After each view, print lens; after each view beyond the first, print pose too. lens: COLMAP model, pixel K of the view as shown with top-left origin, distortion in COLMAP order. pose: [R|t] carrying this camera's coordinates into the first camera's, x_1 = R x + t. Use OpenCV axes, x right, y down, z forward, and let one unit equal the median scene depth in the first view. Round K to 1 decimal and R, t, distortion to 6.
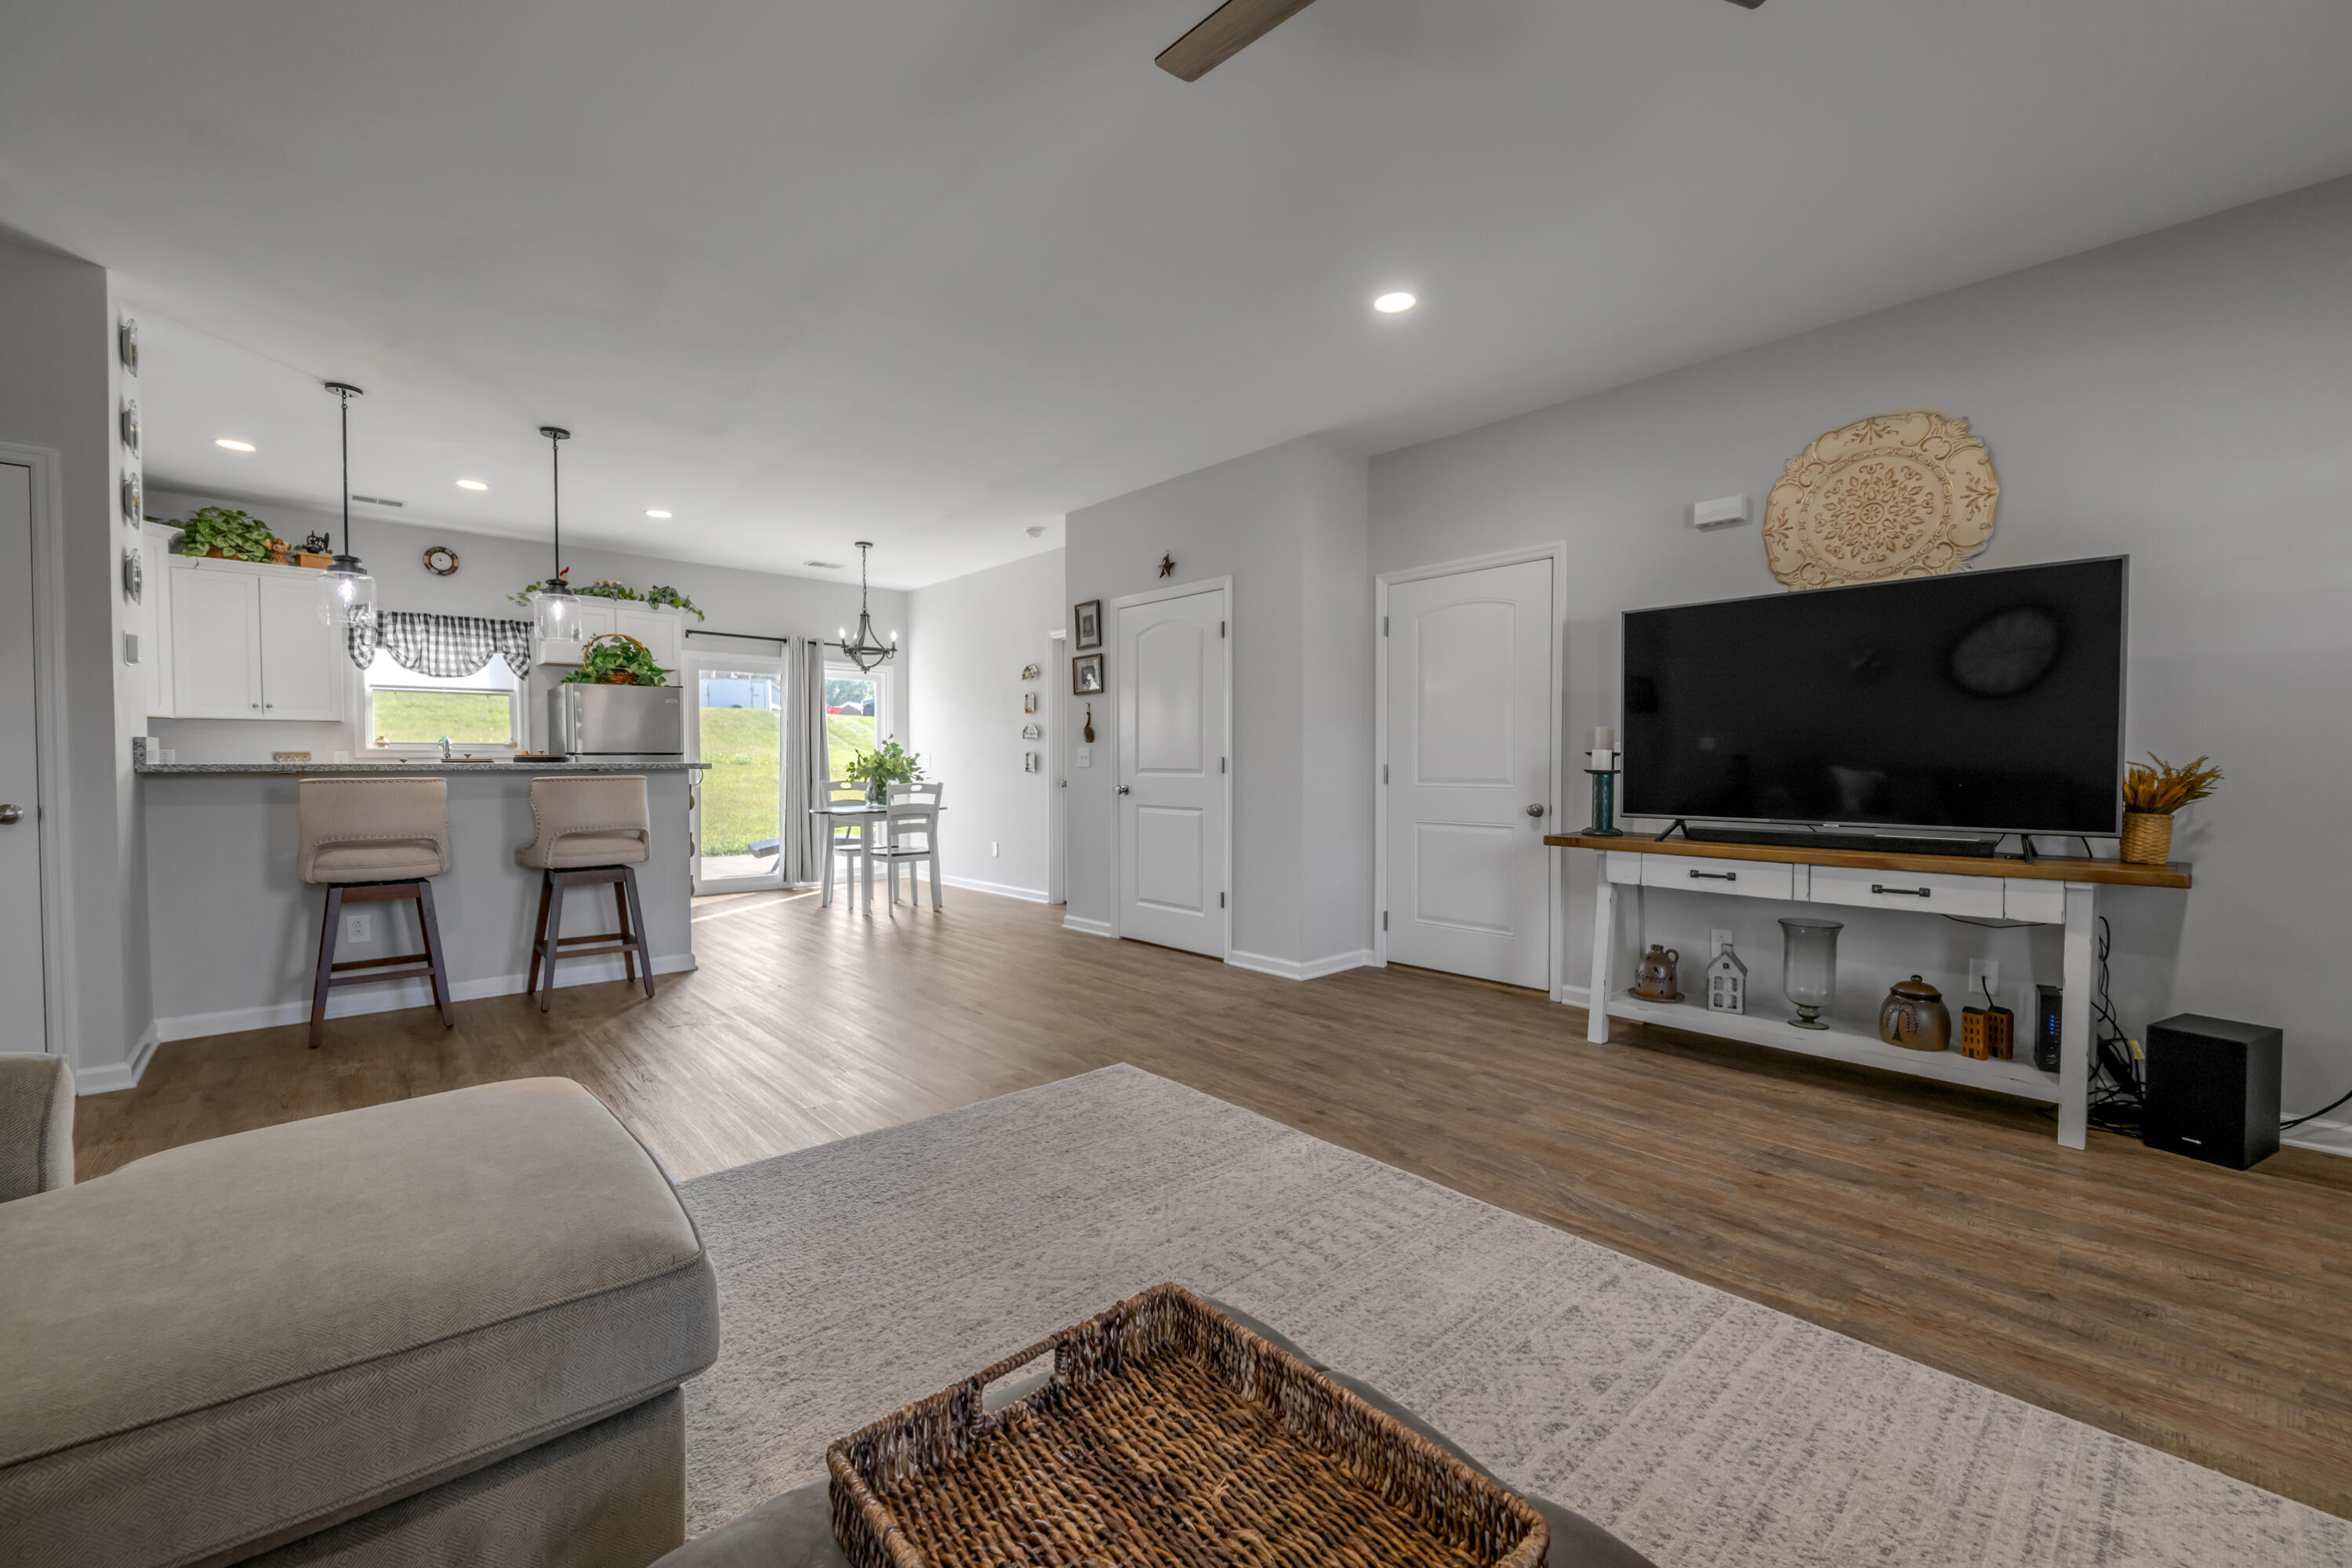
lens RADIAL K [[939.5, 0, 1176.0], [0, 939.5, 784.0], [0, 0, 1]] dist [-0.006554, -0.000126]
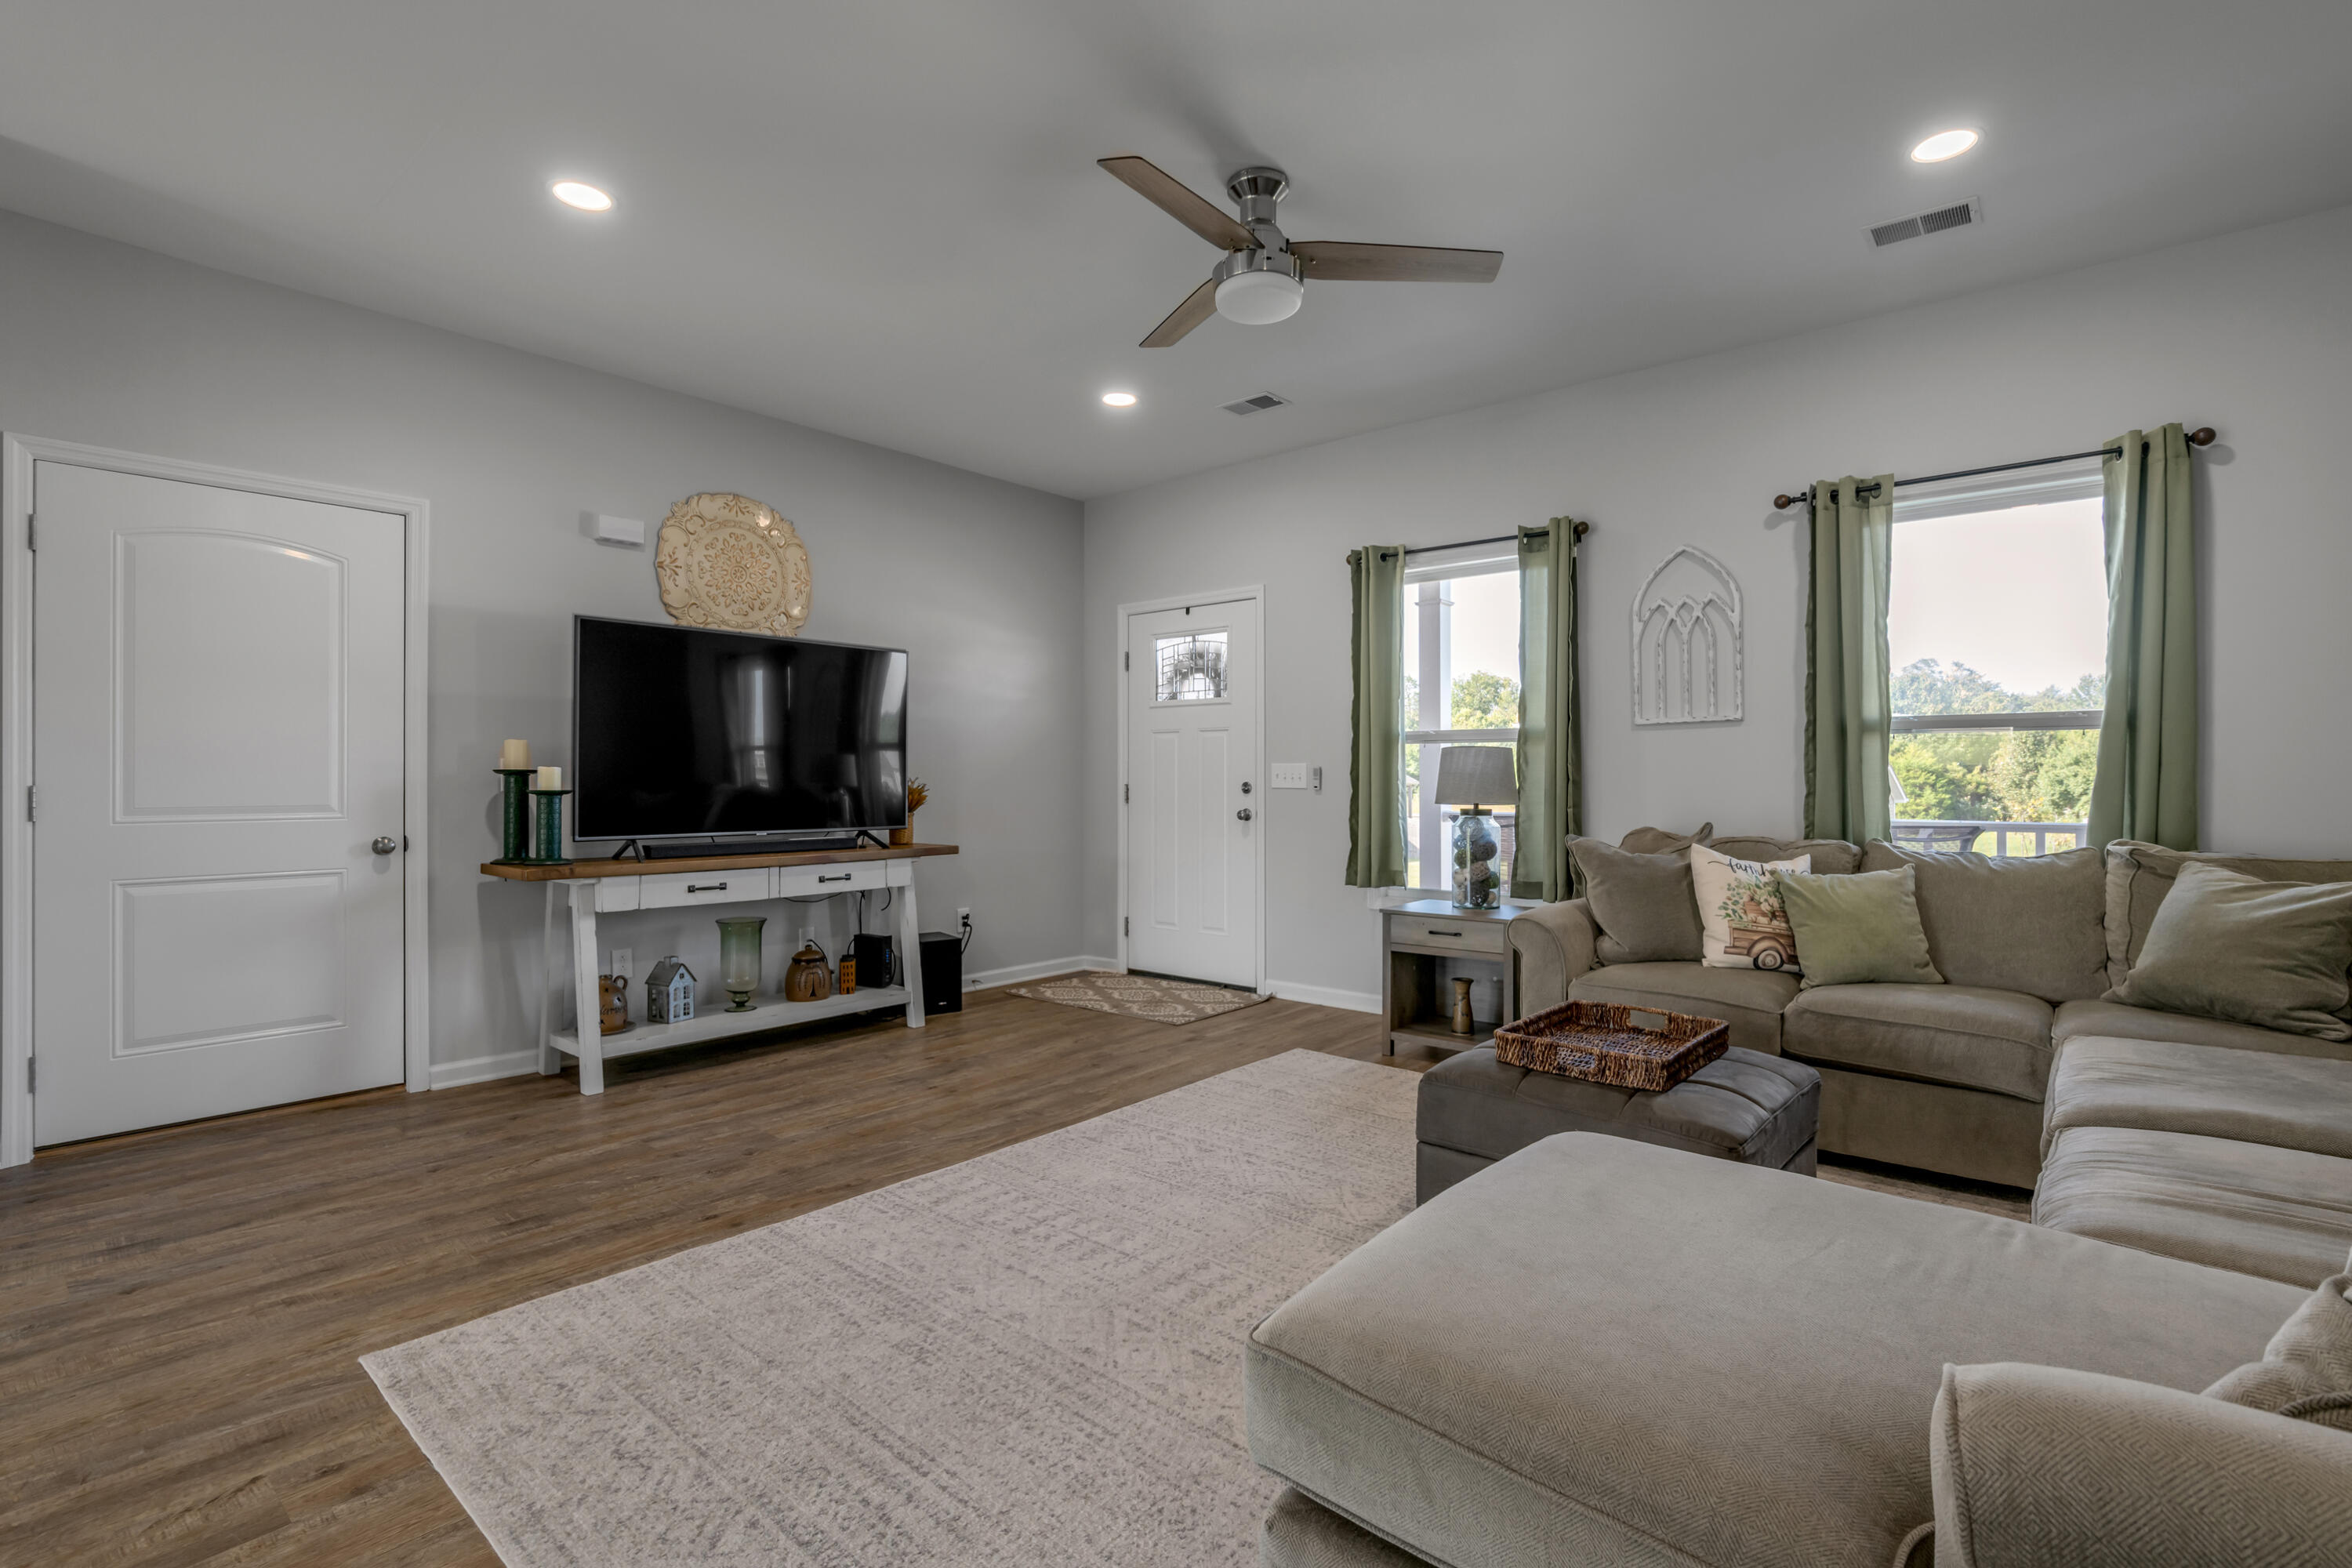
lens RADIAL K [[1075.8, 0, 1200.1], [0, 1075.8, 779.0], [0, 0, 1]] dist [-0.007971, 0.000394]
pose [[-0.135578, -0.000046, 0.990767, -0.725055], [0.023610, 0.999716, 0.003277, -0.017060], [-0.990485, 0.023837, -0.135539, 0.622617]]
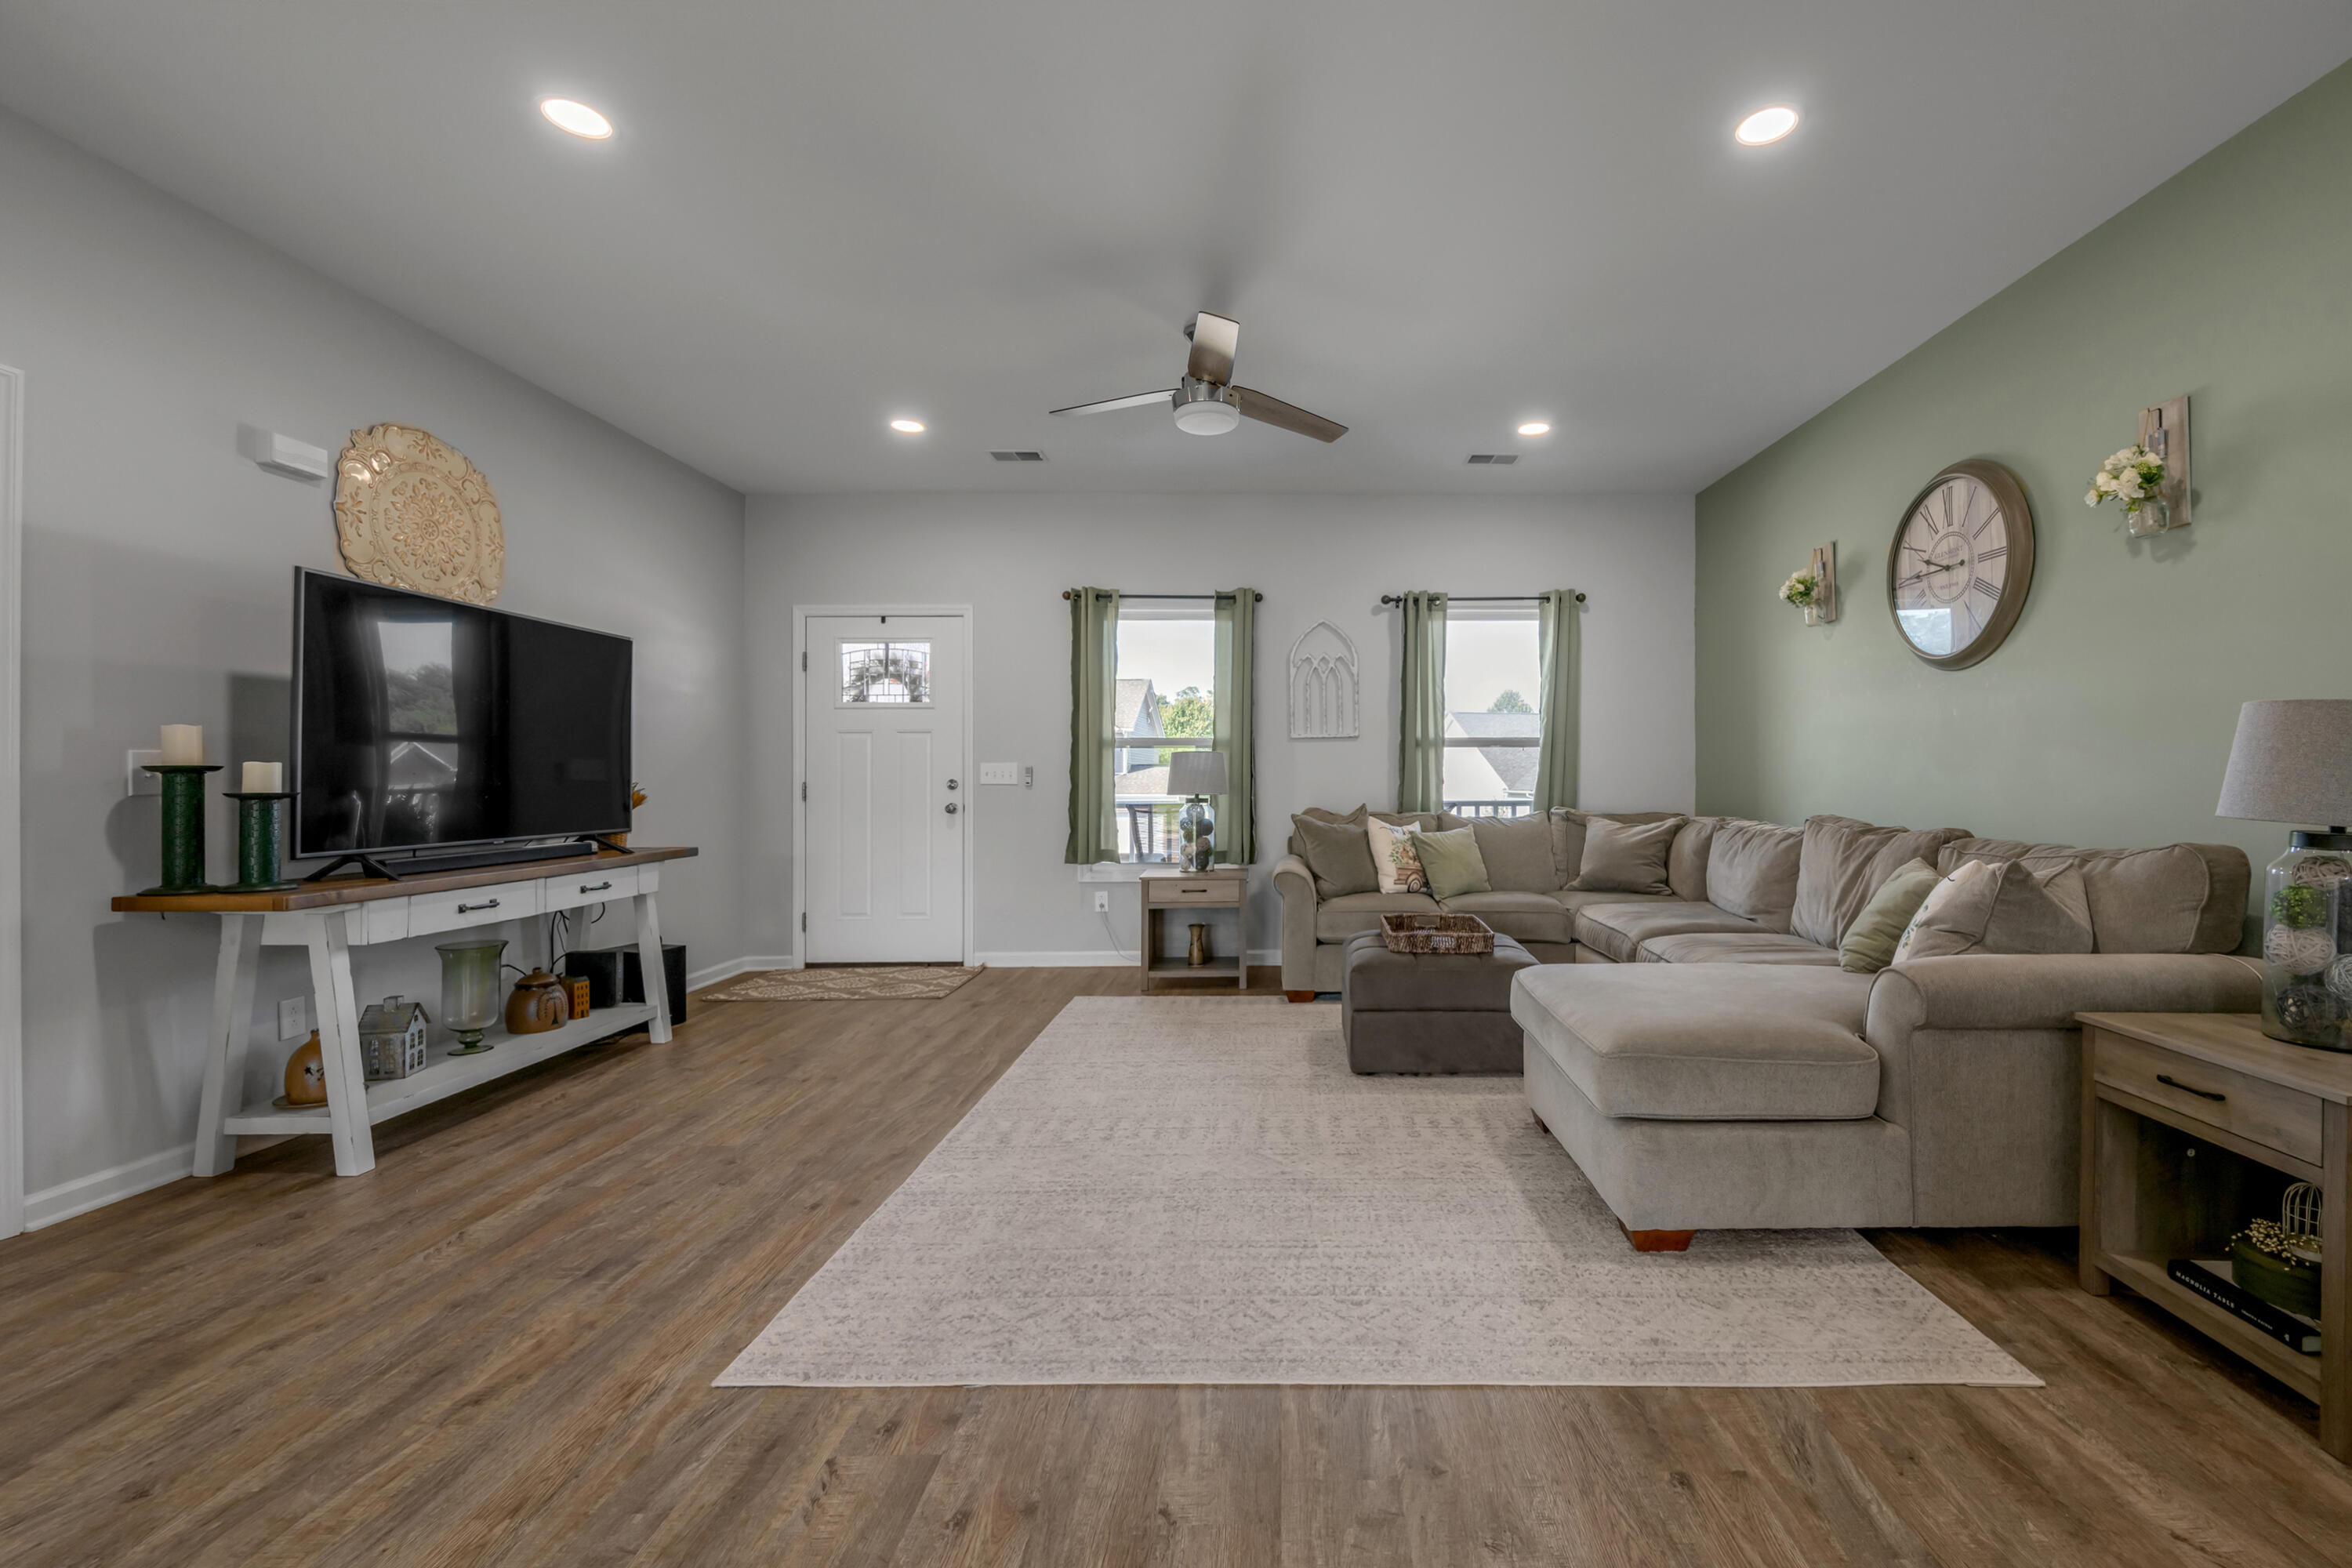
lens RADIAL K [[968.1, 0, 1294.1], [0, 968.1, 779.1], [0, 0, 1]] dist [-0.007877, 0.000244]
pose [[-0.748172, 0.000578, 0.663505, -0.639832], [0.019291, 0.999596, 0.020881, -0.029241], [-0.663224, 0.028422, -0.747881, 1.194785]]
